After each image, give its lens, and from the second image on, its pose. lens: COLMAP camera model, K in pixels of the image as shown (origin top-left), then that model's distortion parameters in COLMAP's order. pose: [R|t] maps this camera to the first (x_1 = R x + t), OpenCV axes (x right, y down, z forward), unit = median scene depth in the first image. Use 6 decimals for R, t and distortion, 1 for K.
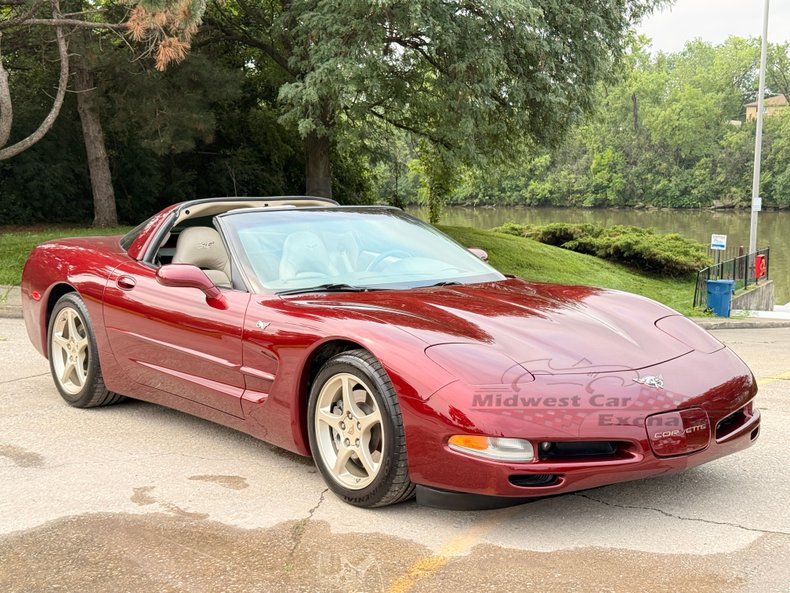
lens RADIAL K [[1187.9, 0, 398.5], [0, 1187.9, 311.1], [0, 0, 1]] dist [0.124148, 0.000000]
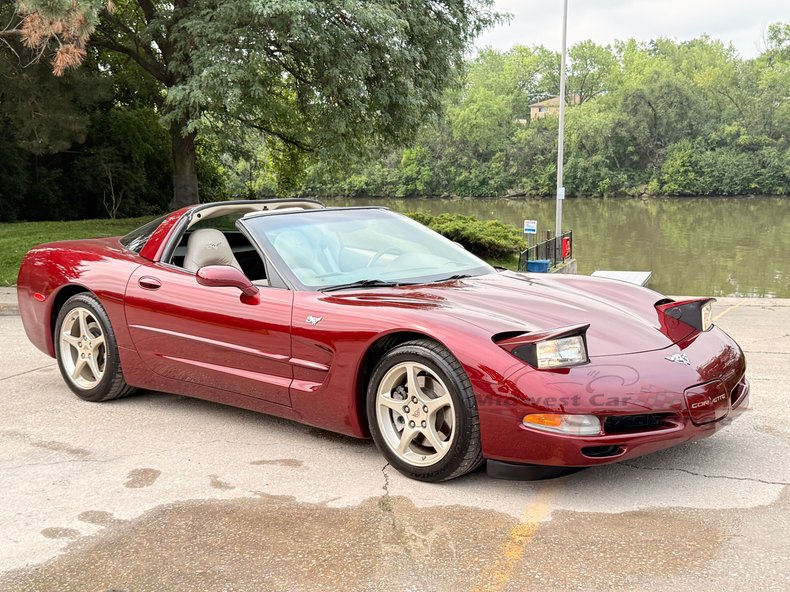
lens RADIAL K [[1078.6, 0, 392.9], [0, 1078.6, 307.1], [0, 0, 1]] dist [0.116485, 0.000000]
pose [[0.988165, -0.031999, 0.150021, -0.143593], [0.029979, 0.999427, 0.015707, -0.010012], [-0.150438, -0.011024, 0.988558, 0.009536]]
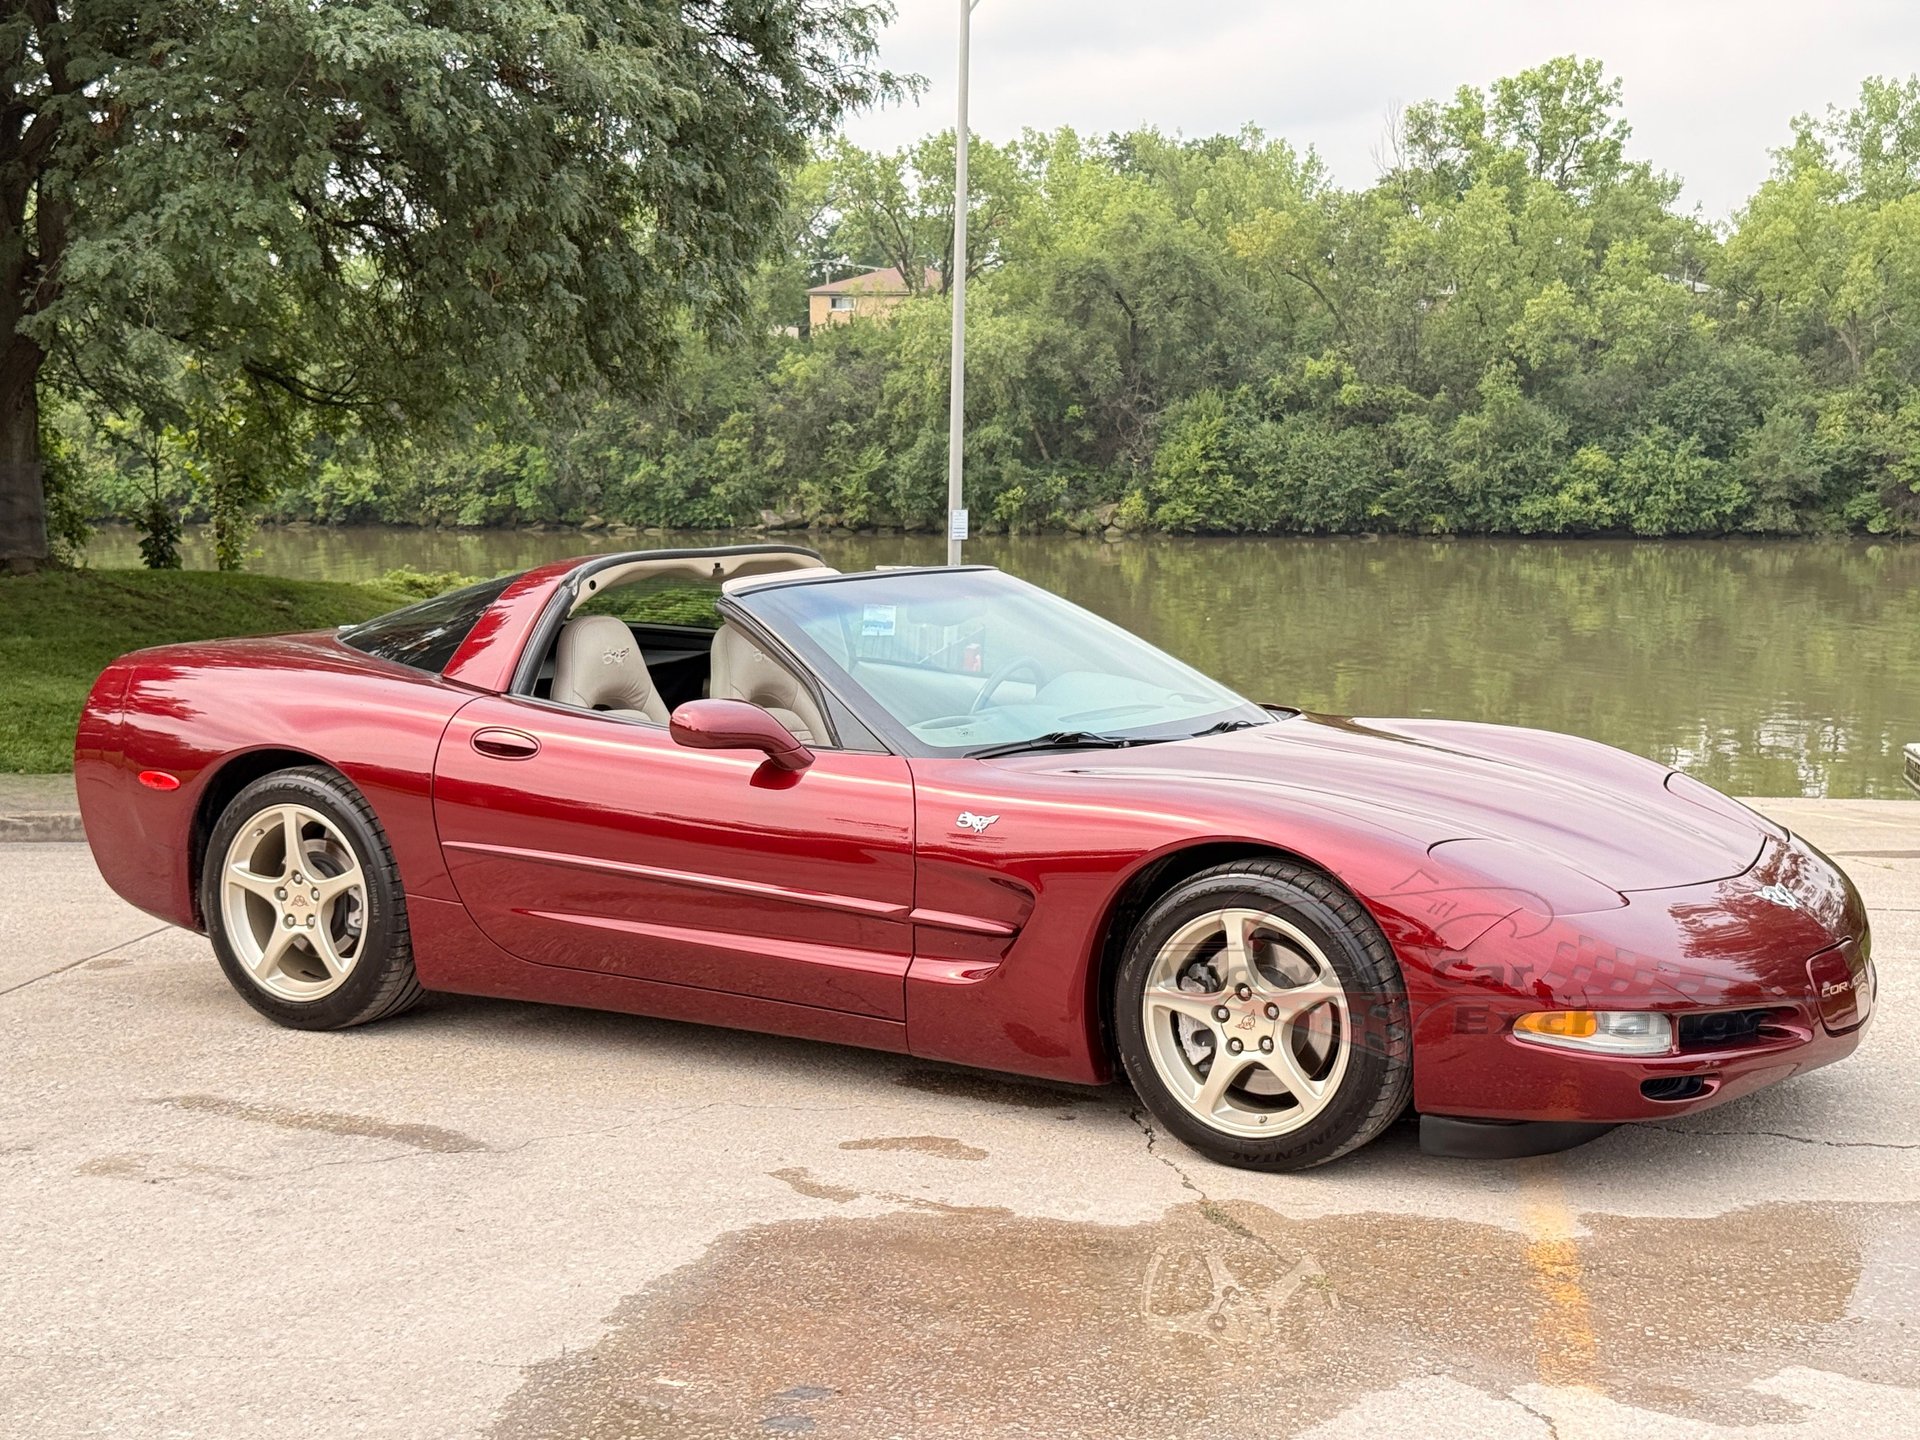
lens RADIAL K [[2887.1, 0, 961.2], [0, 2887.1, 740.3], [0, 0, 1]] dist [0.124148, 0.000000]
pose [[0.945767, -0.030393, 0.323420, -0.377737], [0.034600, 0.999375, -0.007263, -0.009840], [-0.322997, 0.018059, 0.946228, -0.086555]]
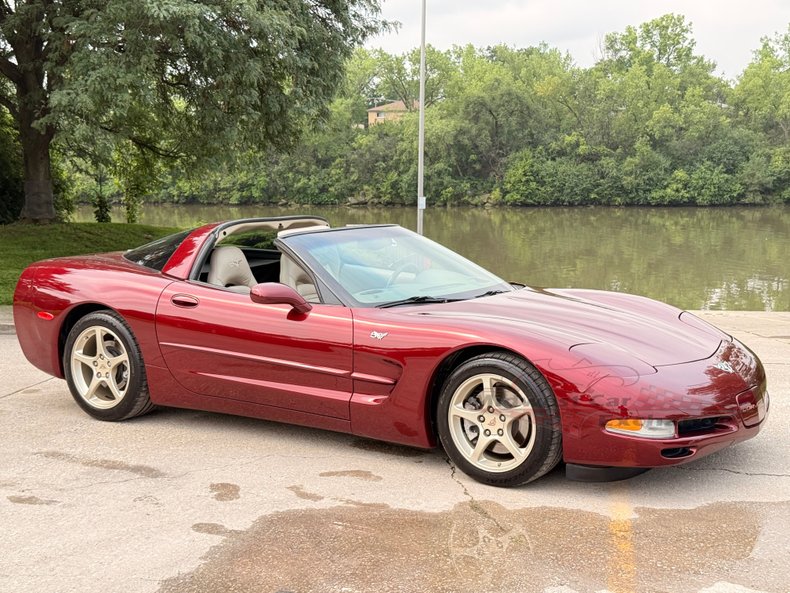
lens RADIAL K [[1140.7, 0, 397.6], [0, 1140.7, 302.9], [0, 0, 1]] dist [0.119215, 0.000000]
pose [[0.954165, -0.036747, 0.297016, -0.315746], [0.036923, 0.999306, 0.005022, -0.018015], [-0.296994, 0.006175, 0.954859, -0.032222]]
